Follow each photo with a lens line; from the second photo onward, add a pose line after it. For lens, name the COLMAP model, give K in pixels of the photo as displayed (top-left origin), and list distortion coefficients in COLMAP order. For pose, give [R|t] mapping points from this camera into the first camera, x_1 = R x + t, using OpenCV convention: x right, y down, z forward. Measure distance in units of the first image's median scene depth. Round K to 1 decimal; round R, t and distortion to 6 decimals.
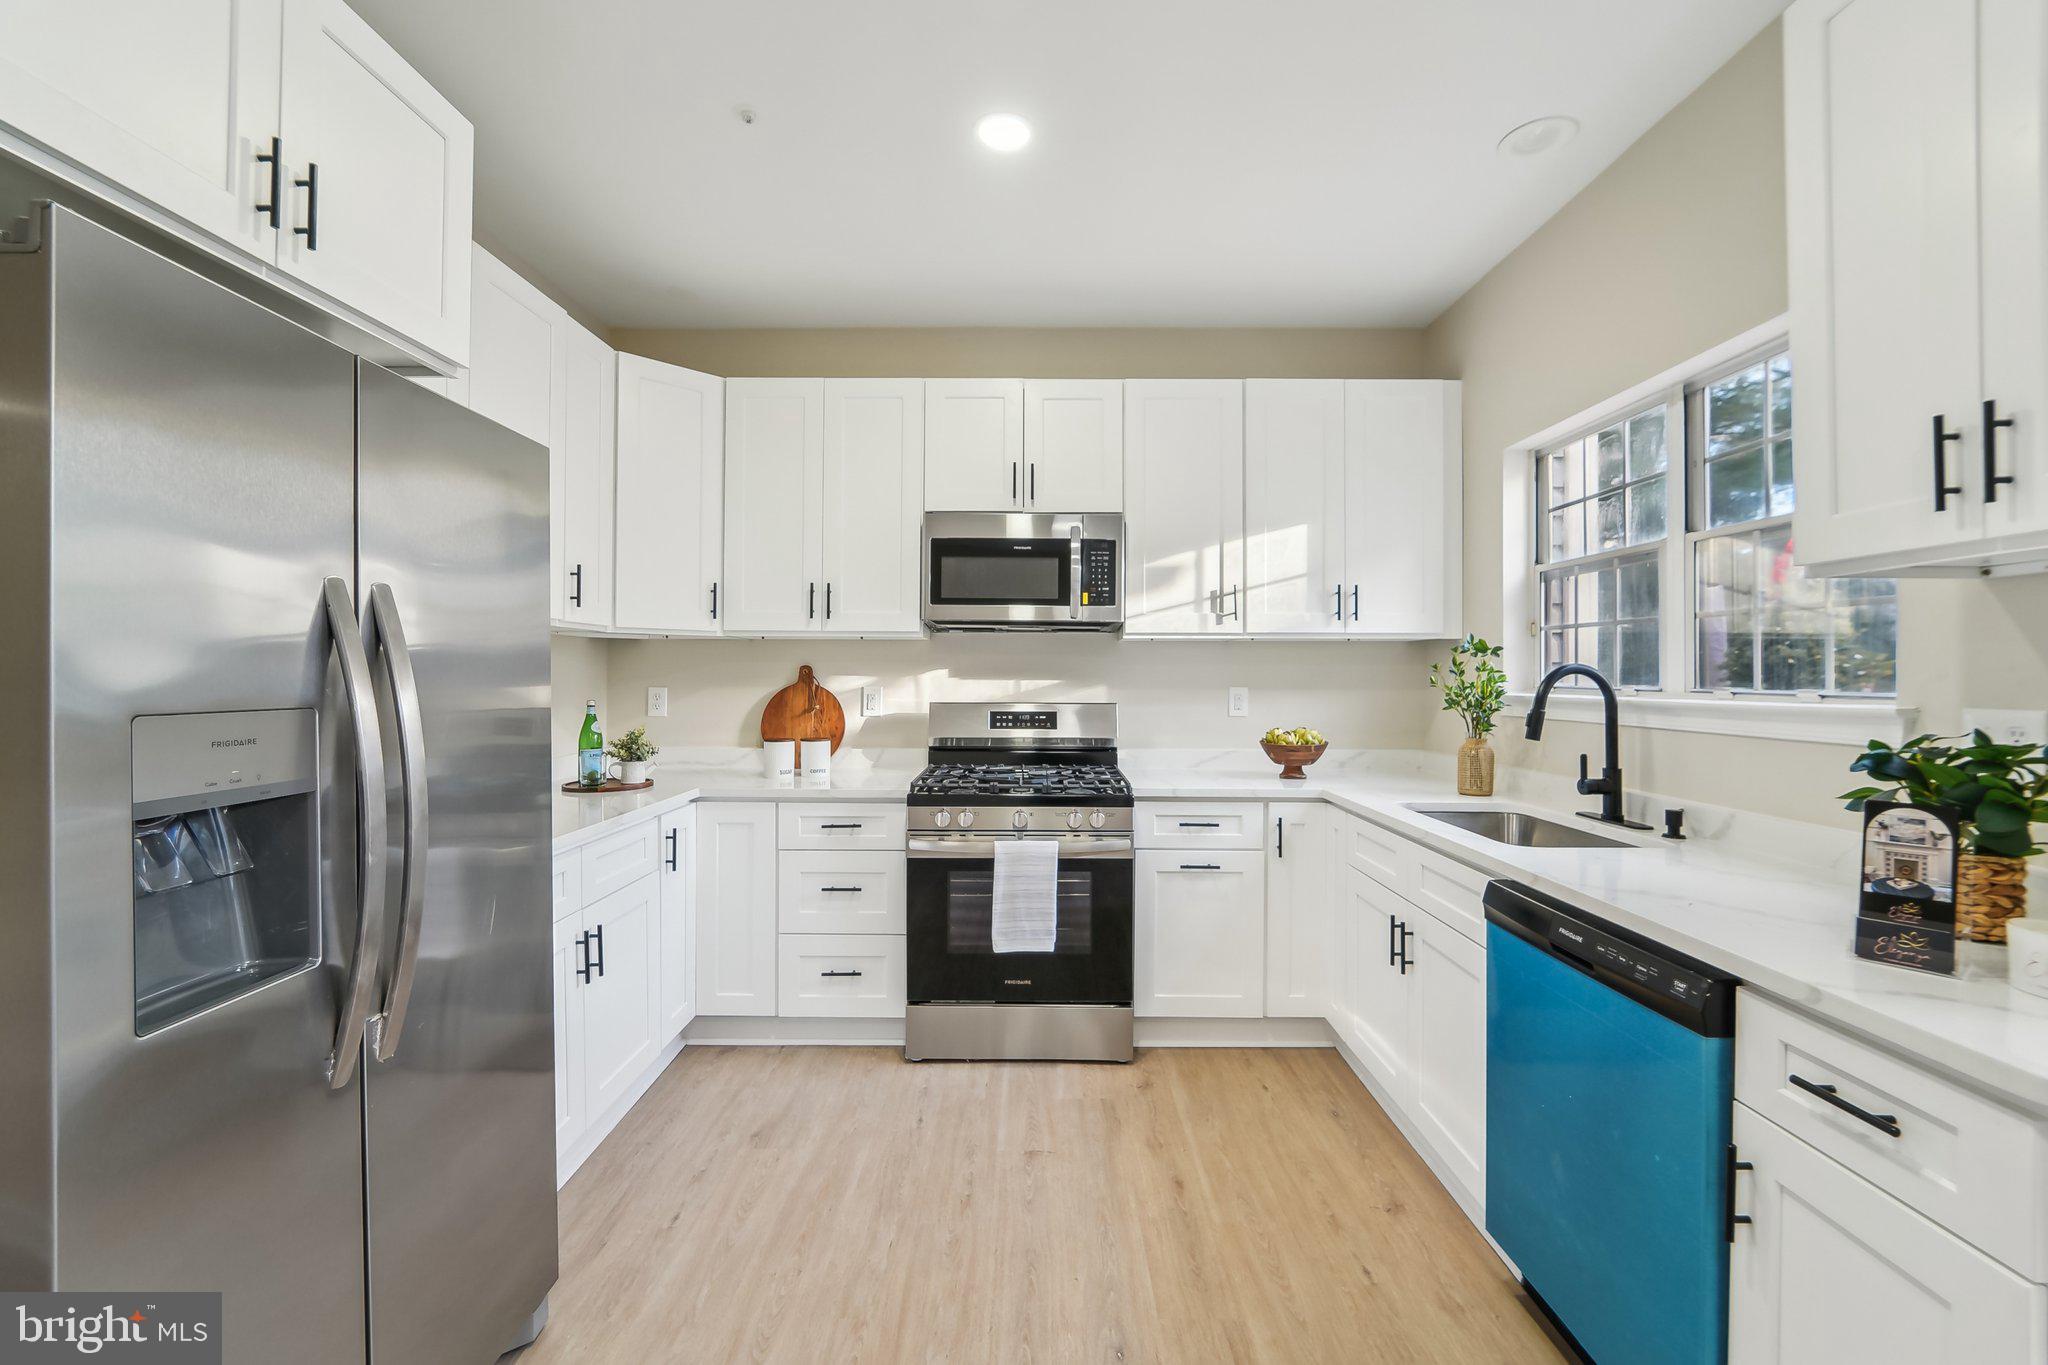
lens RADIAL K [[846.8, 0, 1017.3], [0, 846.8, 670.1], [0, 0, 1]] dist [-0.002940, 0.003991]
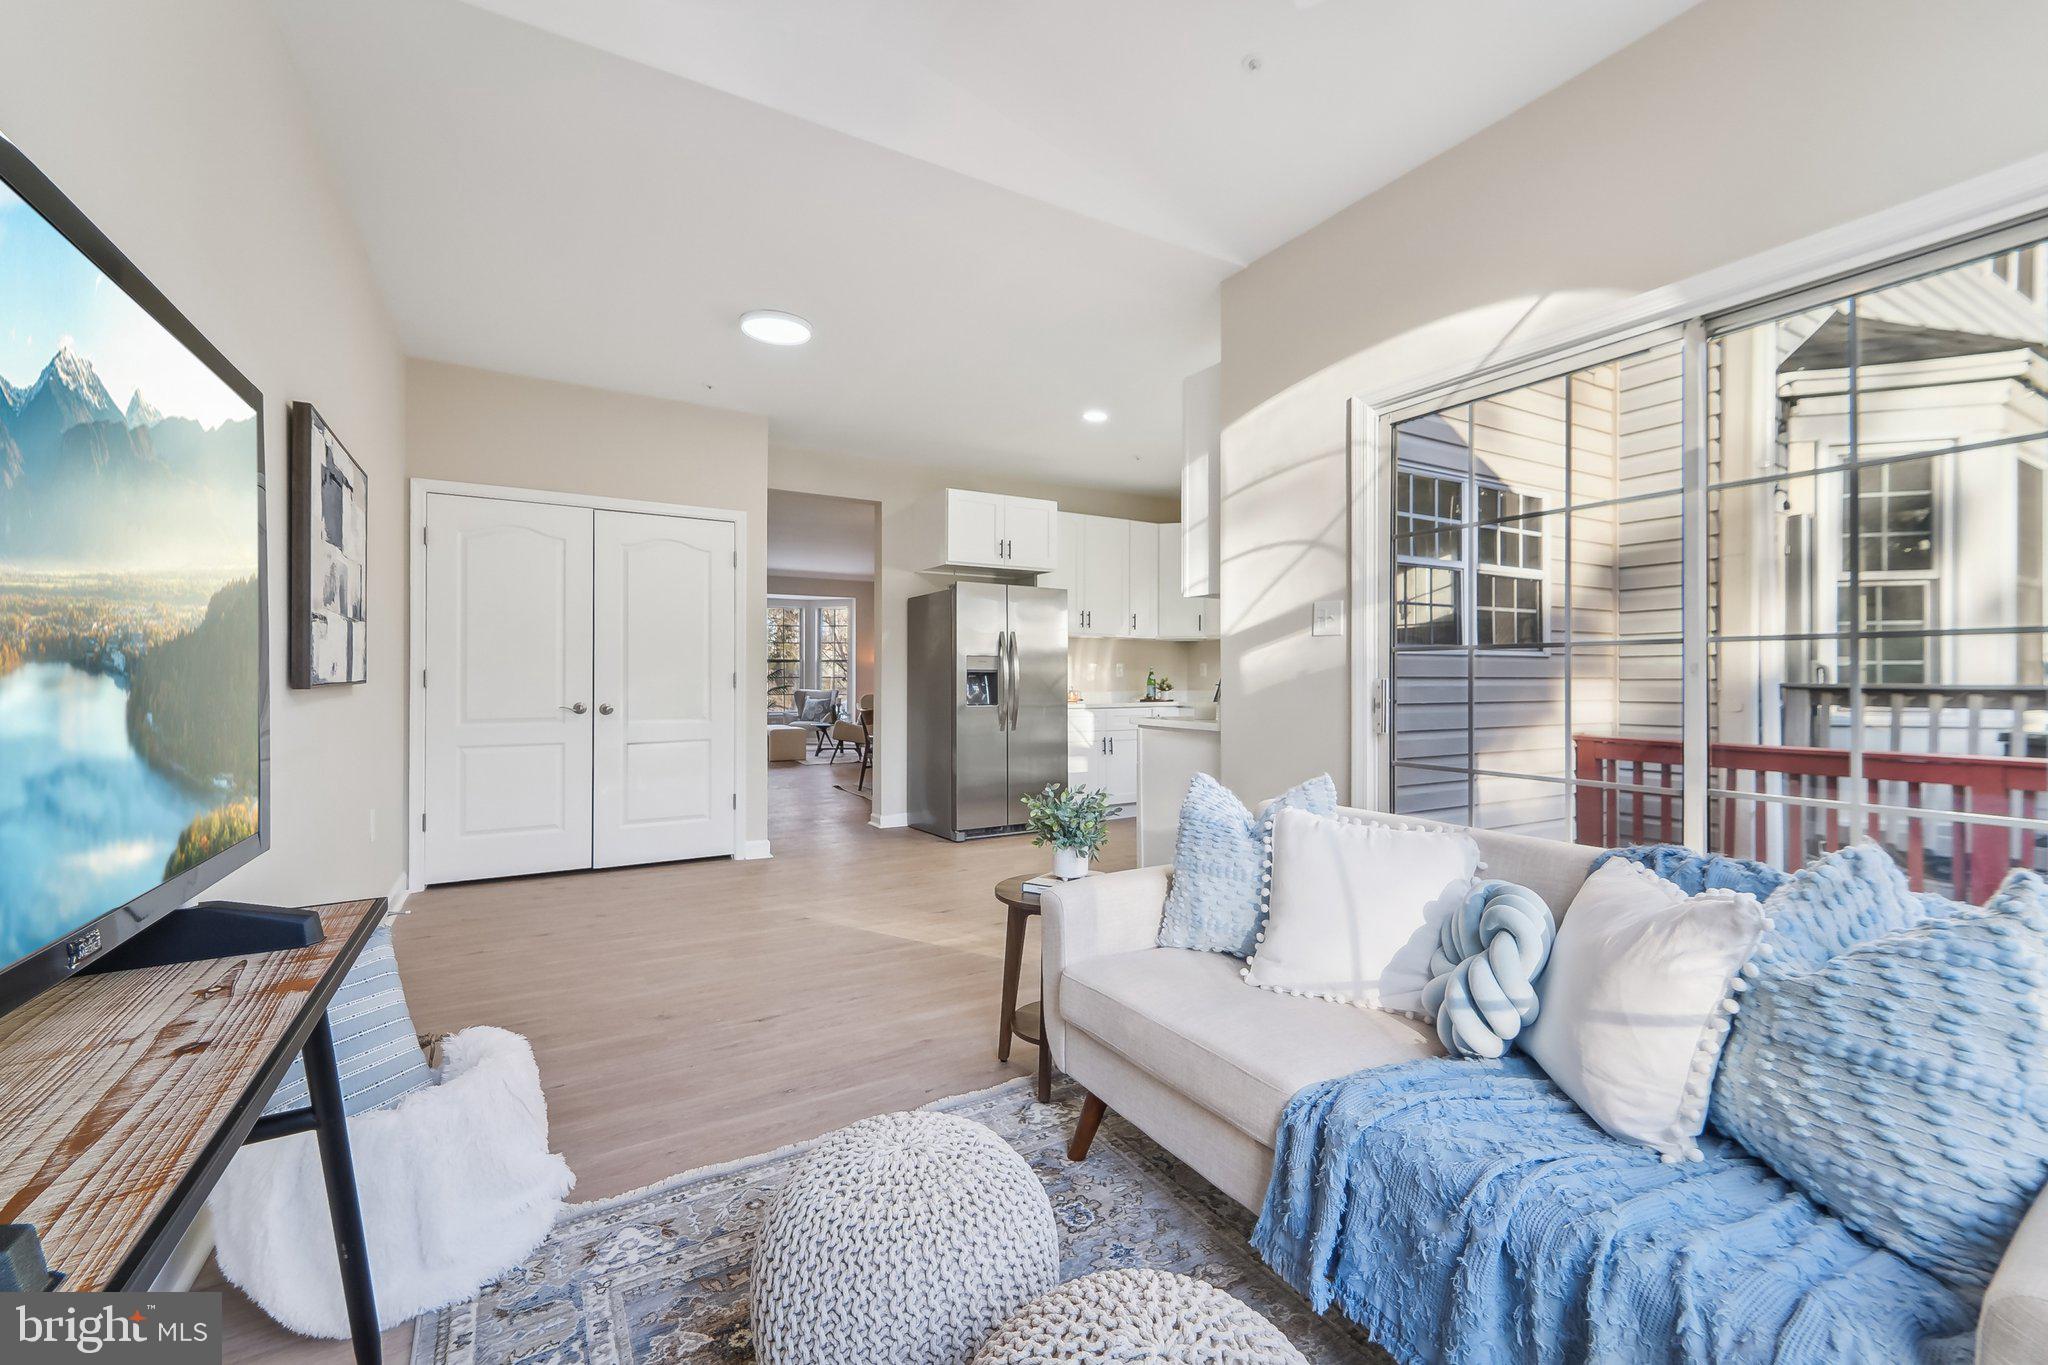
lens RADIAL K [[846.8, 0, 1022.3], [0, 846.8, 680.0], [0, 0, 1]] dist [-0.002940, 0.003991]
pose [[0.497771, 0.001238, -0.867308, 1.472346], [0.004045, 0.999985, 0.003749, 0.066242], [0.867299, -0.005374, 0.497758, -0.571598]]
